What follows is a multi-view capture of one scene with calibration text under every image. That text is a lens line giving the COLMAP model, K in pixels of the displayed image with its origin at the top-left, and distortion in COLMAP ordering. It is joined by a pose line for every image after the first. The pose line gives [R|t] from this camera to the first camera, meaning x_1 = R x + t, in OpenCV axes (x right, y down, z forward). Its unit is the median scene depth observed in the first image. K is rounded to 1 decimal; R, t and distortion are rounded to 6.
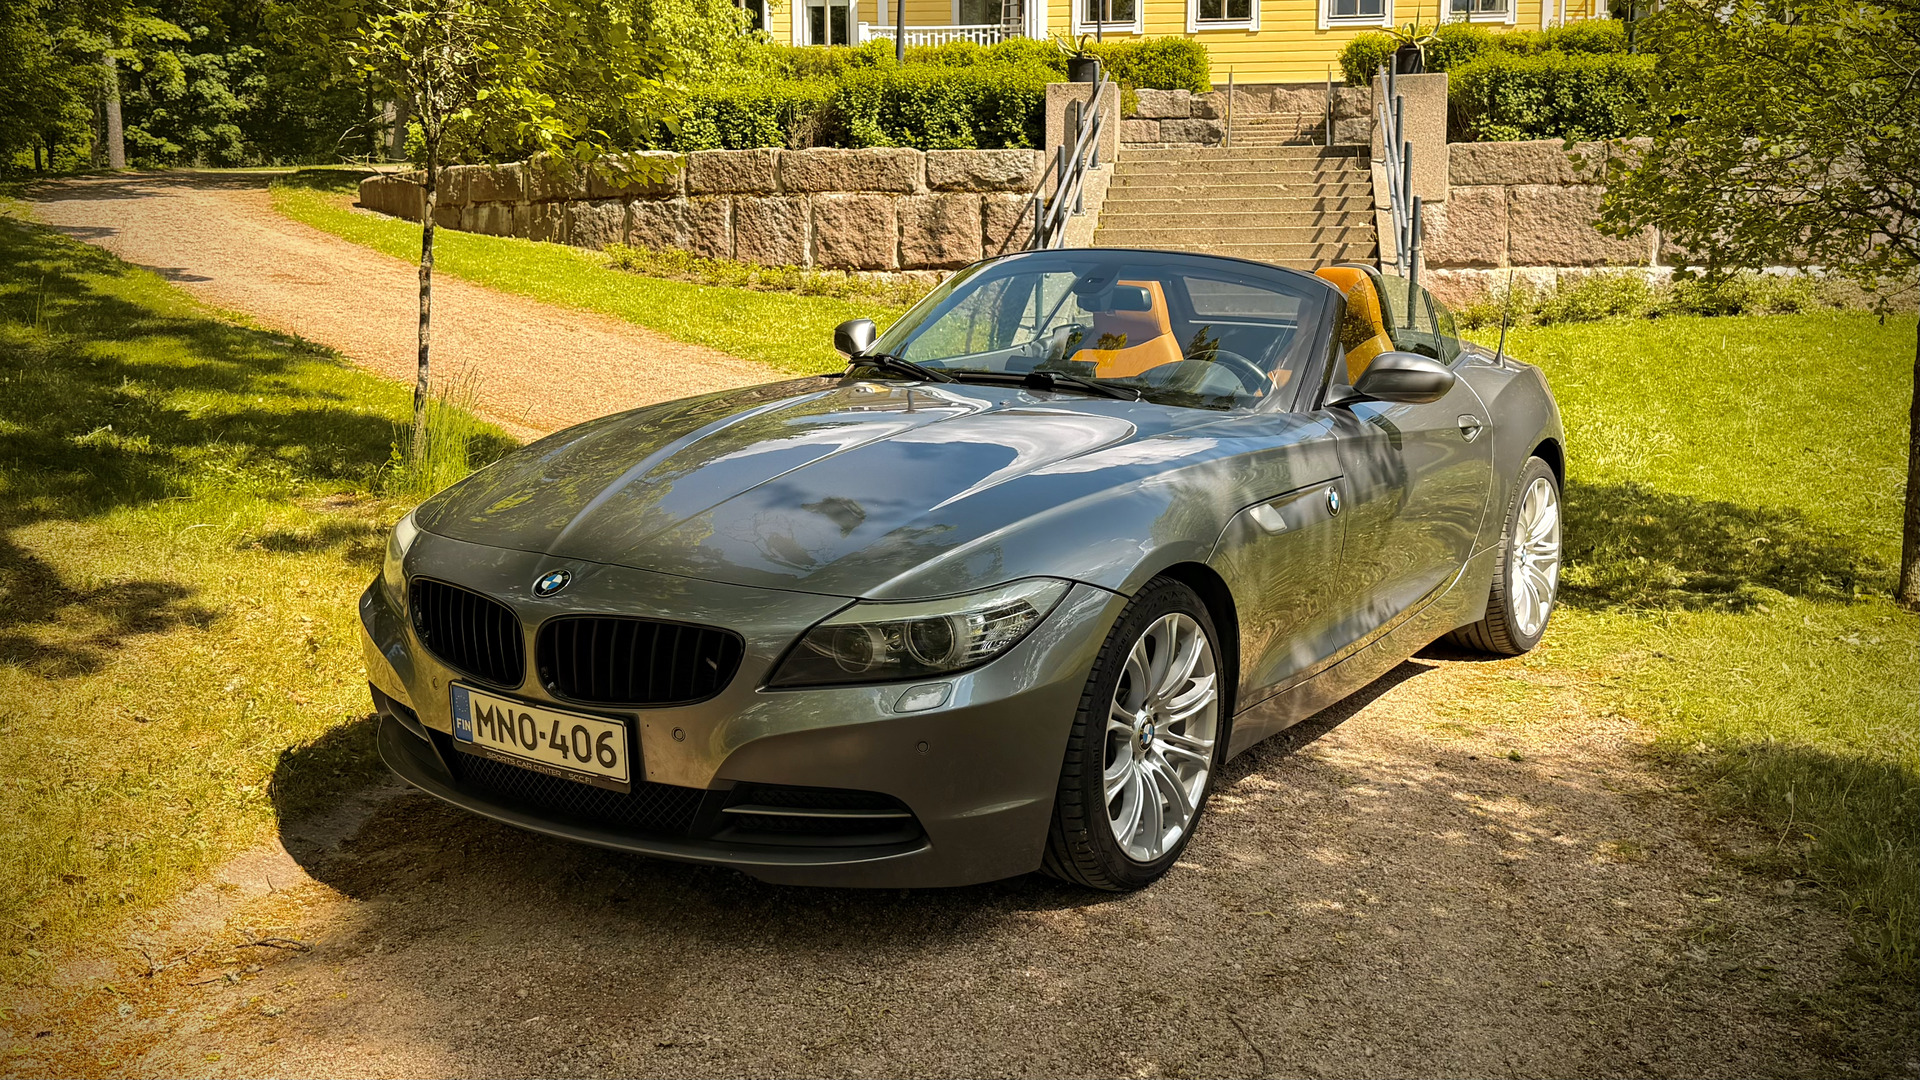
lens RADIAL K [[2364.4, 0, 1016.4], [0, 2364.4, 543.7], [0, 0, 1]] dist [0.181305, -0.676596]
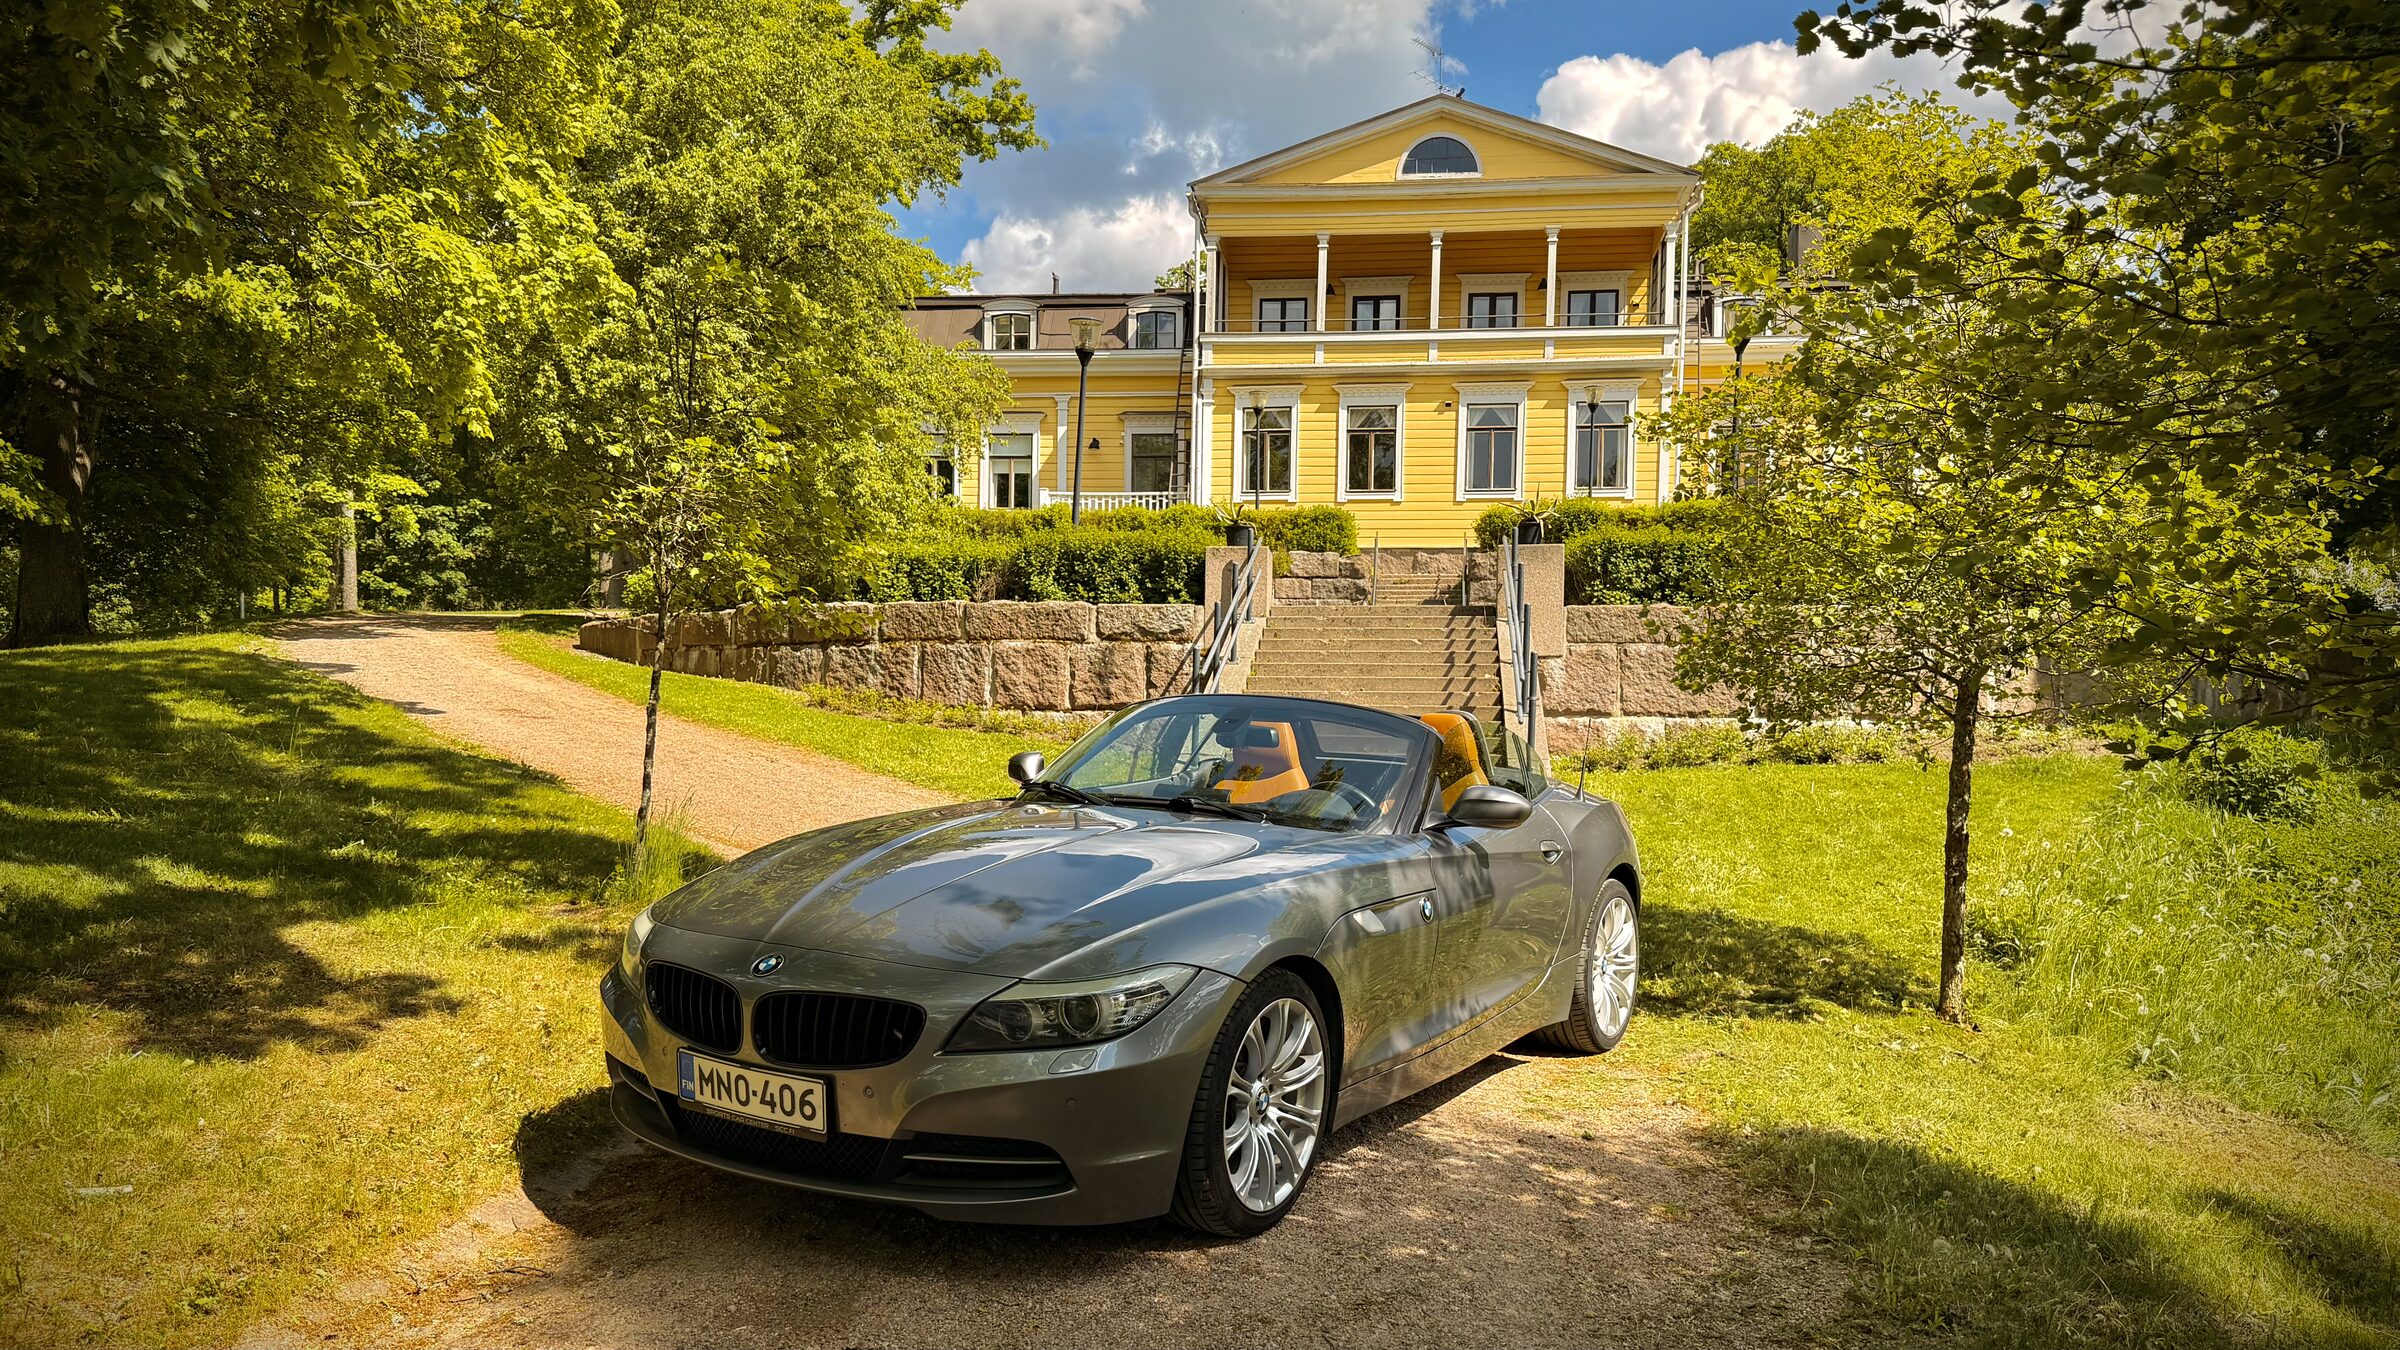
lens RADIAL K [[2955.4, 0, 1270.5], [0, 2955.4, 679.6], [0, 0, 1]] dist [0.181305, -0.676596]
pose [[0.999878, 0.013686, 0.007552, 0.038941], [-0.012627, 0.991973, -0.125818, 0.049939], [-0.009213, 0.125707, 0.992025, -0.433245]]
